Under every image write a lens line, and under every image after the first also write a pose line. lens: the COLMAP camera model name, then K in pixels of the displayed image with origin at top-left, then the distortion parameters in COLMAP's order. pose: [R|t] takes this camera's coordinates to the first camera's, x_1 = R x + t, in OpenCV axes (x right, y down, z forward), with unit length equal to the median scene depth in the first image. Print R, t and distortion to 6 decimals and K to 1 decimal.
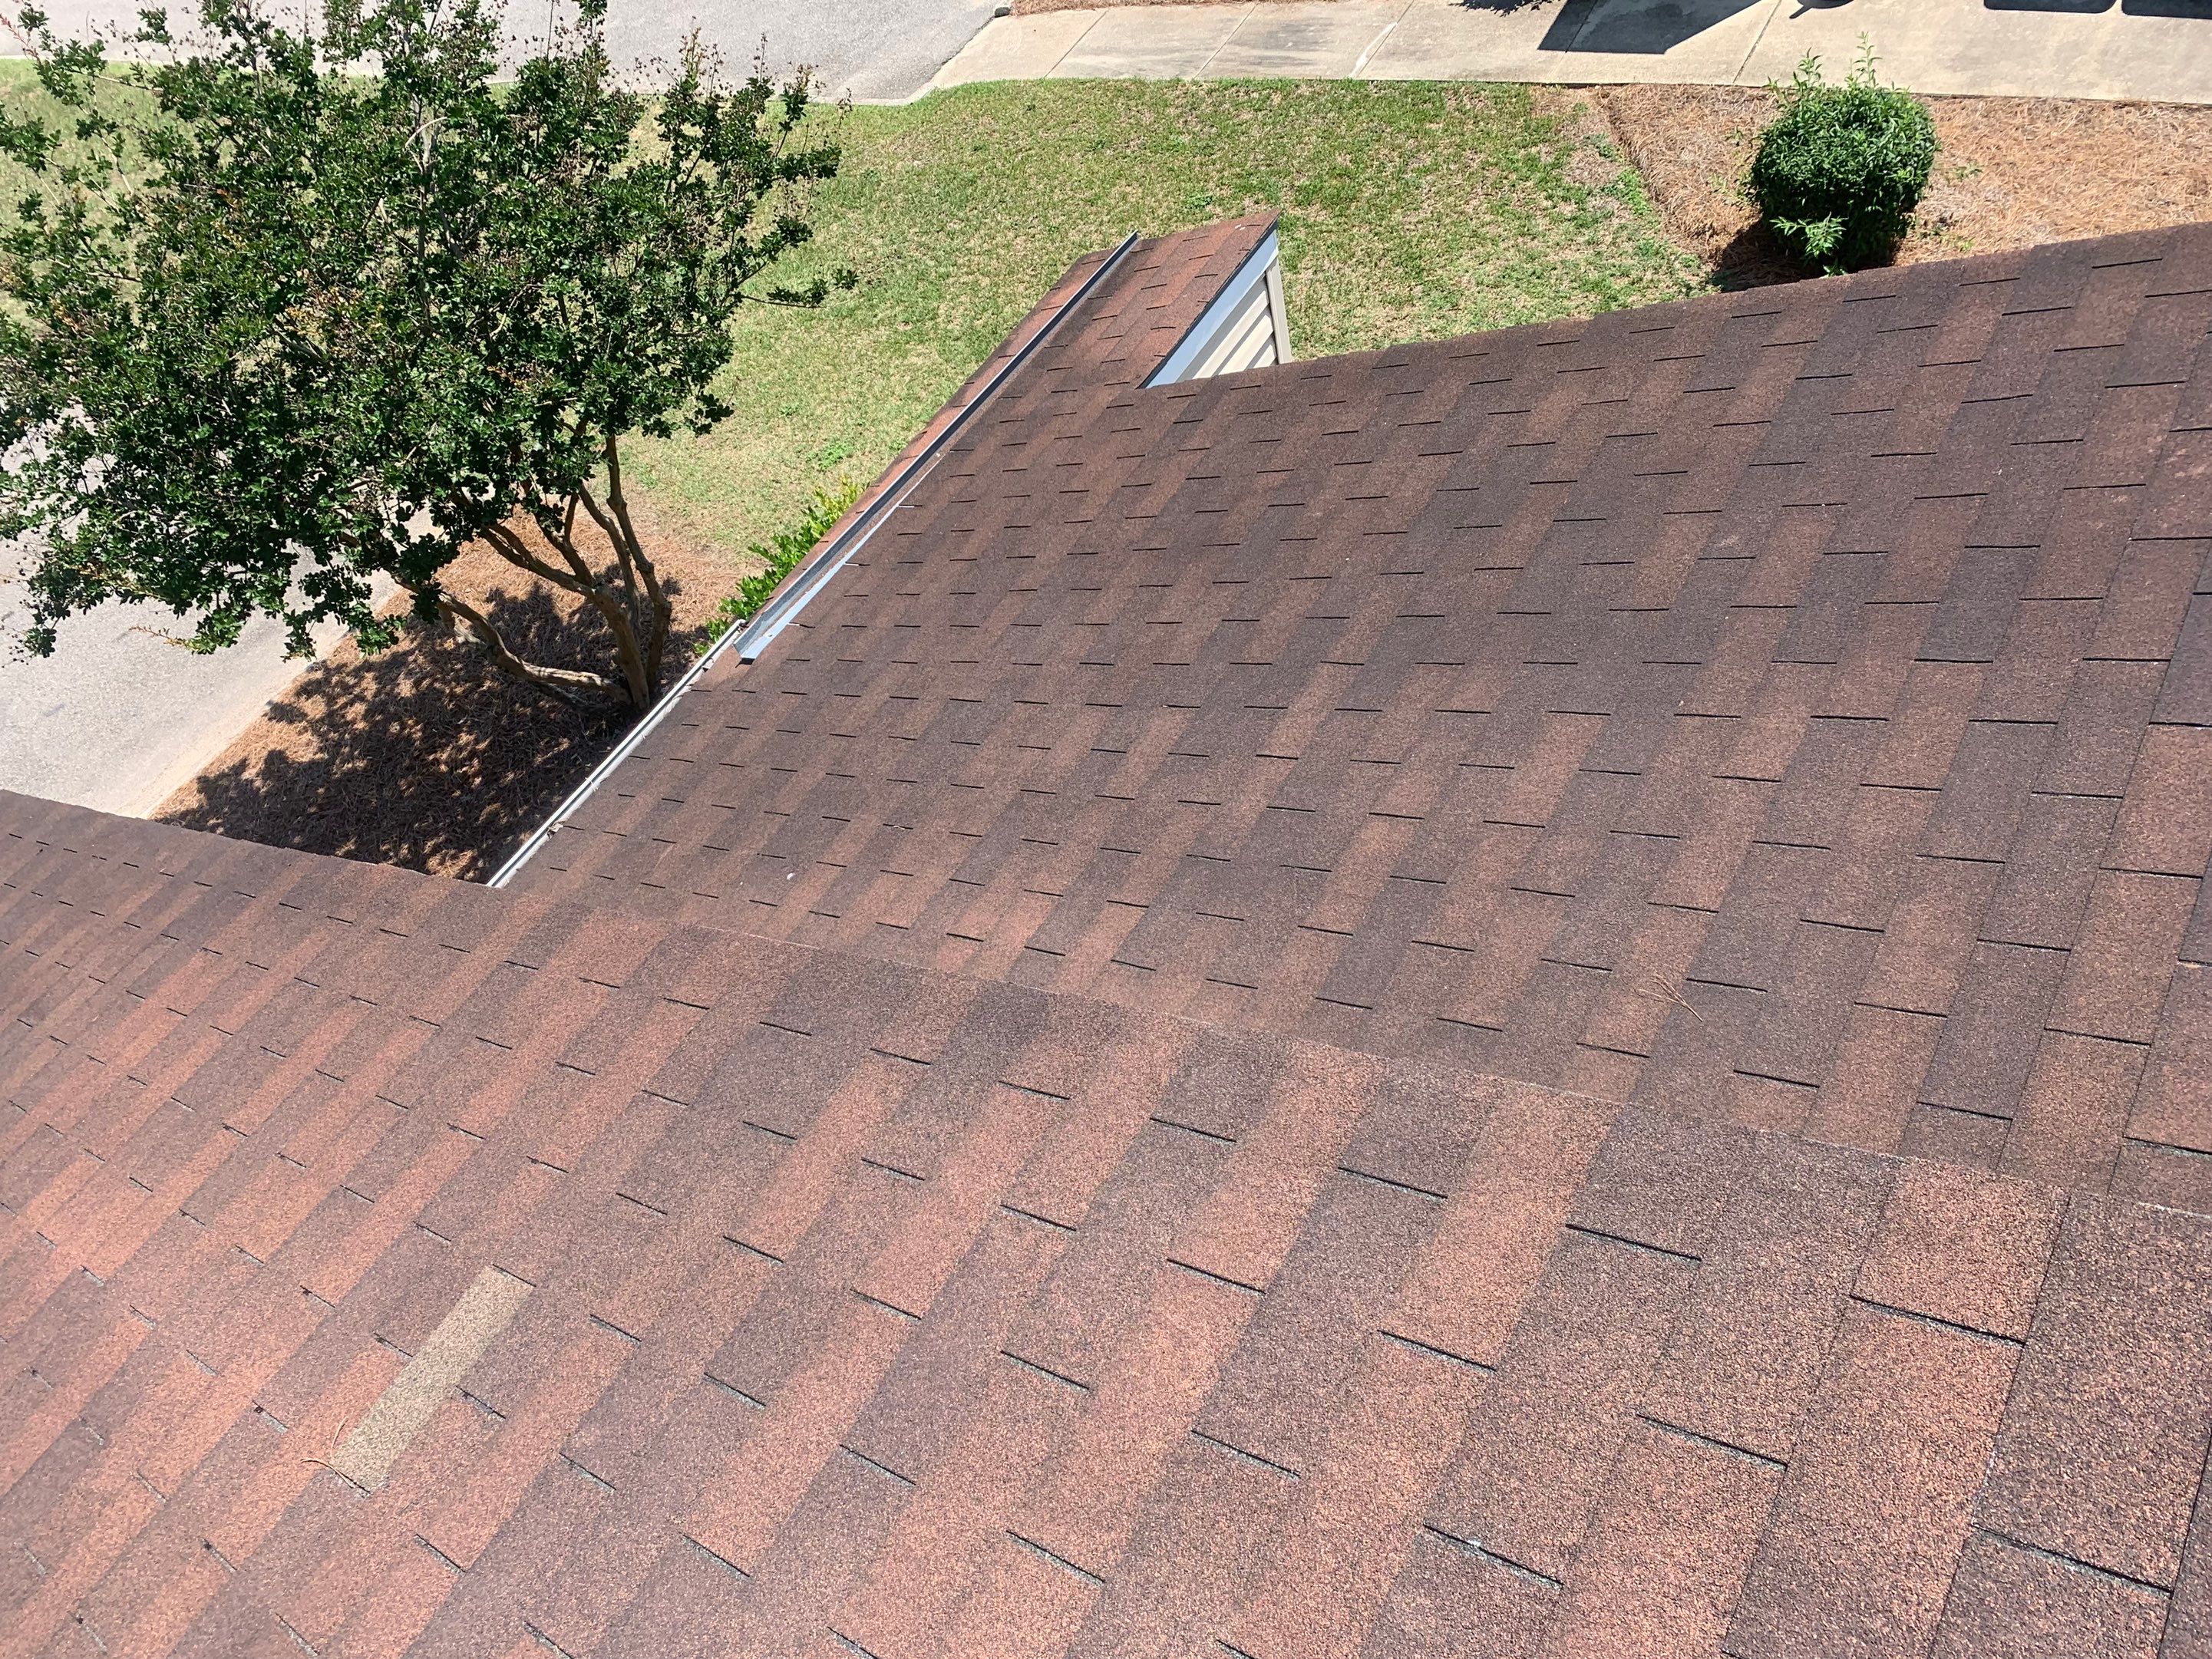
lens RADIAL K [[1689.6, 0, 1070.8], [0, 1689.6, 855.5], [0, 0, 1]] dist [0.024129, -0.022040]
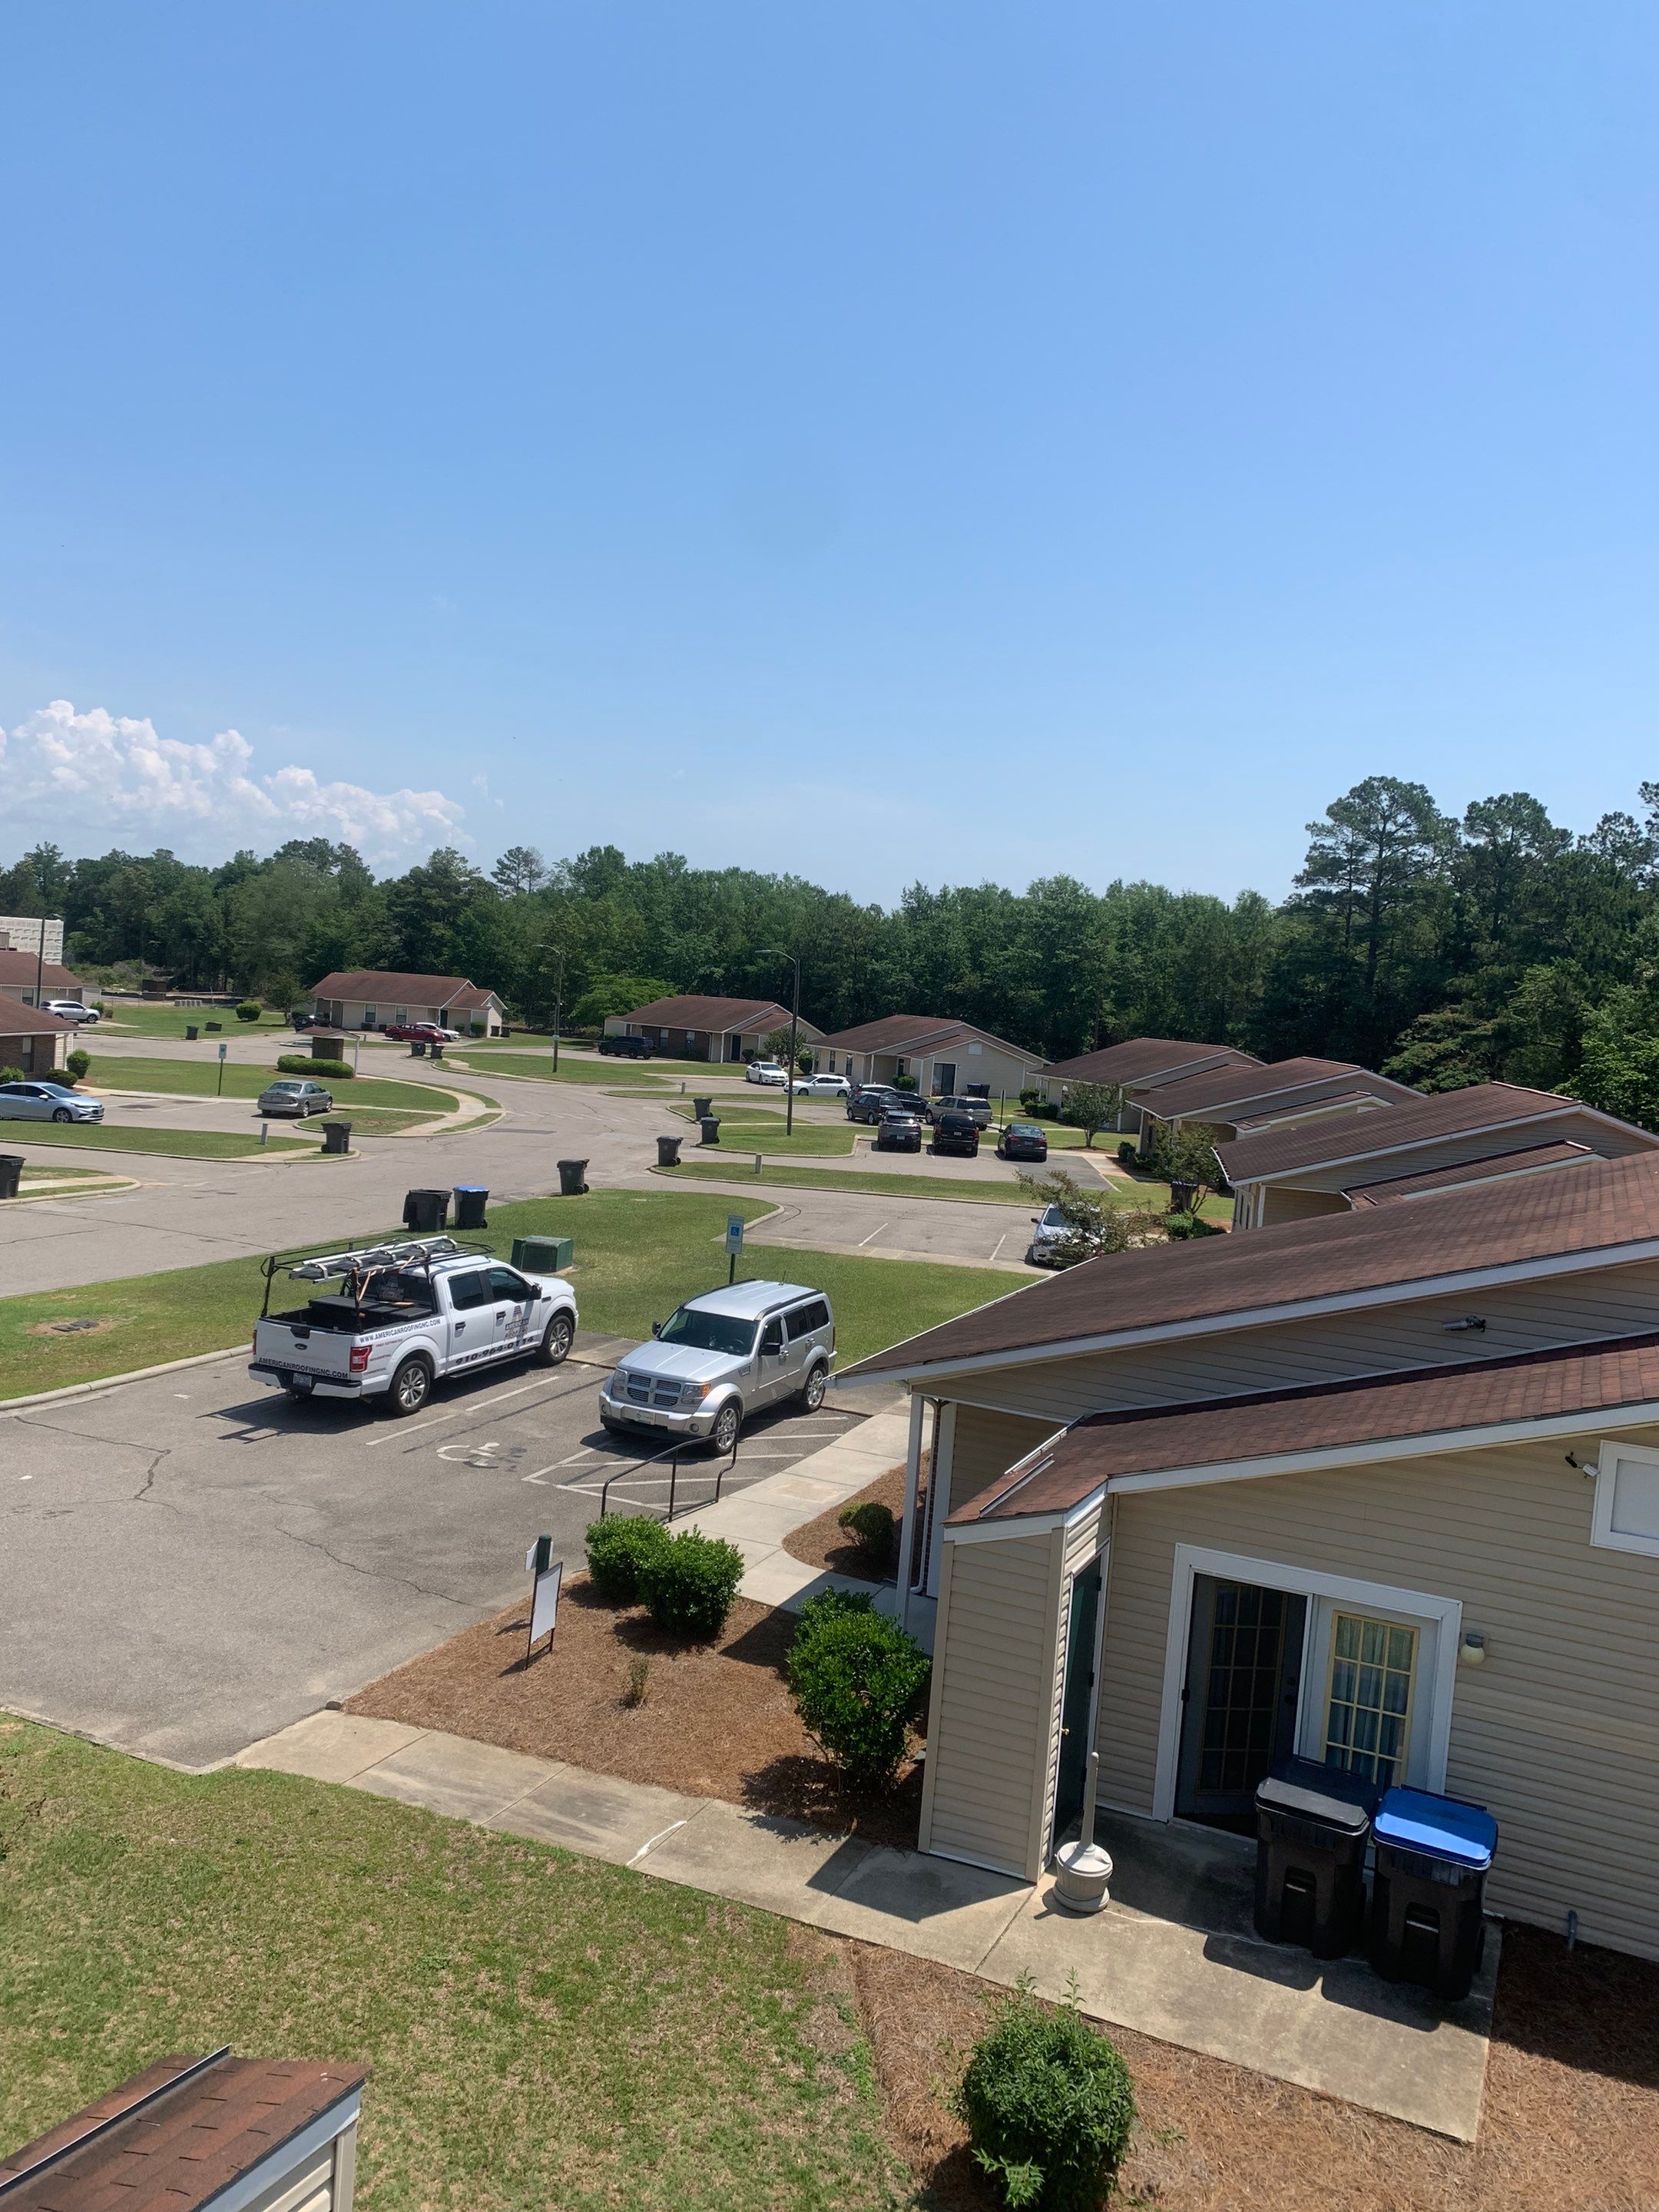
lens RADIAL K [[1689.8, 0, 821.9], [0, 1689.8, 1092.7], [0, 0, 1]] dist [0.024129, -0.022040]
pose [[0.957410, 0.278656, 0.075609, 0.080615], [-0.138135, 0.672013, -0.727542, -0.057909], [-0.253544, 0.686112, 0.681884, -0.029807]]
